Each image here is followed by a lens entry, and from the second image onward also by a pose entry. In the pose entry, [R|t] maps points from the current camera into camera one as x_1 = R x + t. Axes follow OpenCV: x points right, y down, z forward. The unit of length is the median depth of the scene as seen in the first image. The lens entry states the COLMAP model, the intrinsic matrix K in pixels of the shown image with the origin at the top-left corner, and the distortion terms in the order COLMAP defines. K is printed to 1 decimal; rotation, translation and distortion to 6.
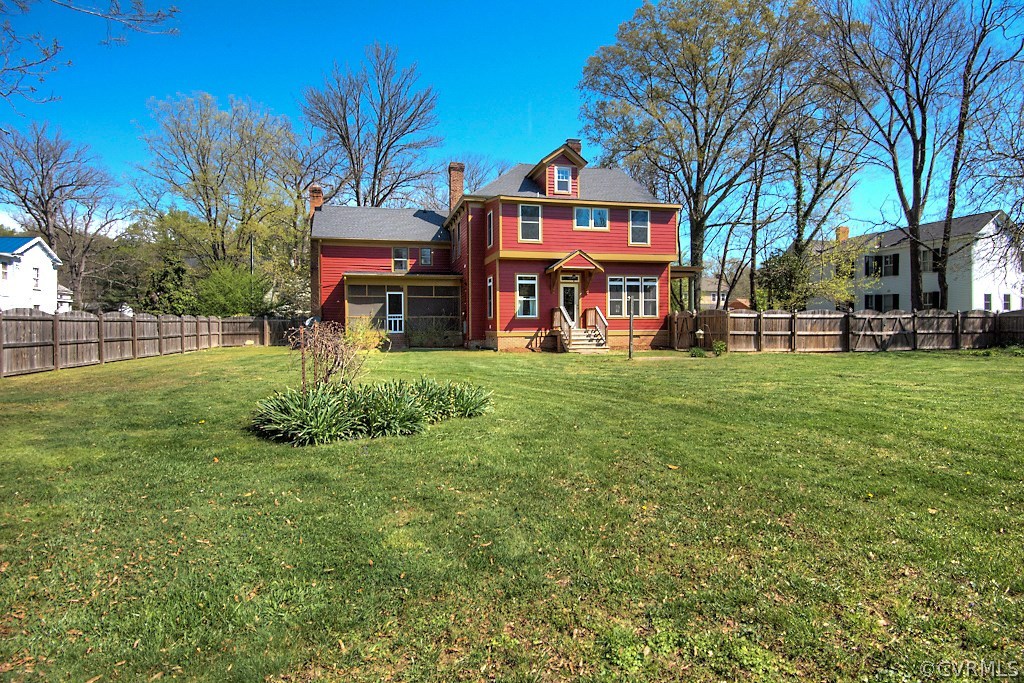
lens RADIAL K [[535.4, 0, 501.2], [0, 535.4, 329.0], [0, 0, 1]] dist [0.001812, -0.015424]
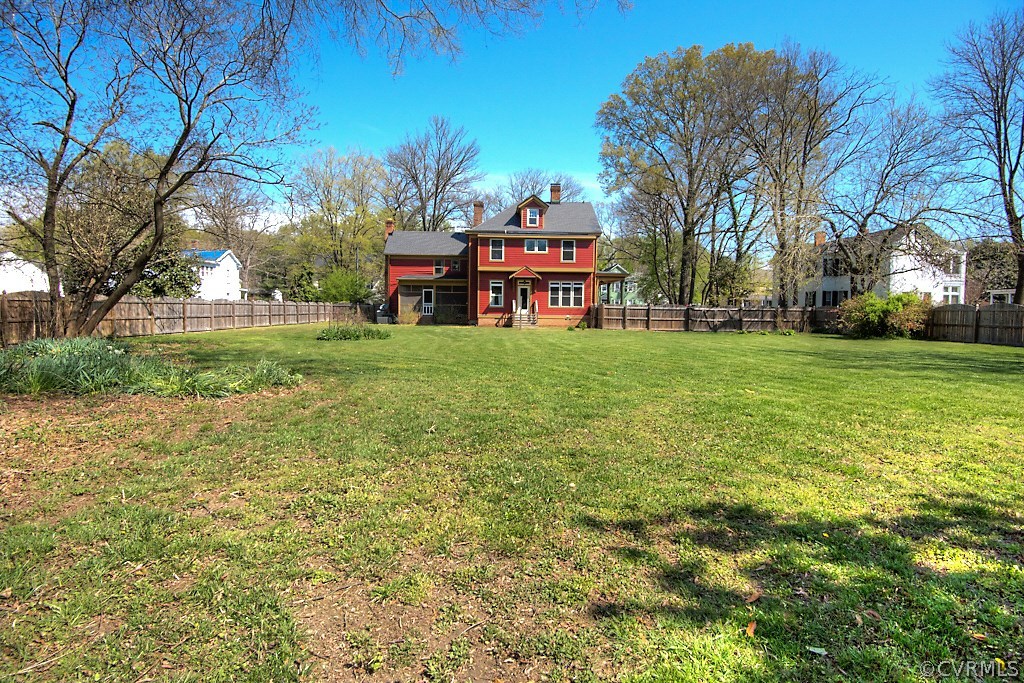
lens RADIAL K [[535.4, 0, 501.2], [0, 535.4, 329.0], [0, 0, 1]] dist [0.001812, -0.015424]
pose [[0.976931, 0.023986, -0.212205, 0.395355], [-0.018417, 0.999433, 0.028184, 0.001290], [0.212761, -0.023626, 0.976819, -0.586367]]
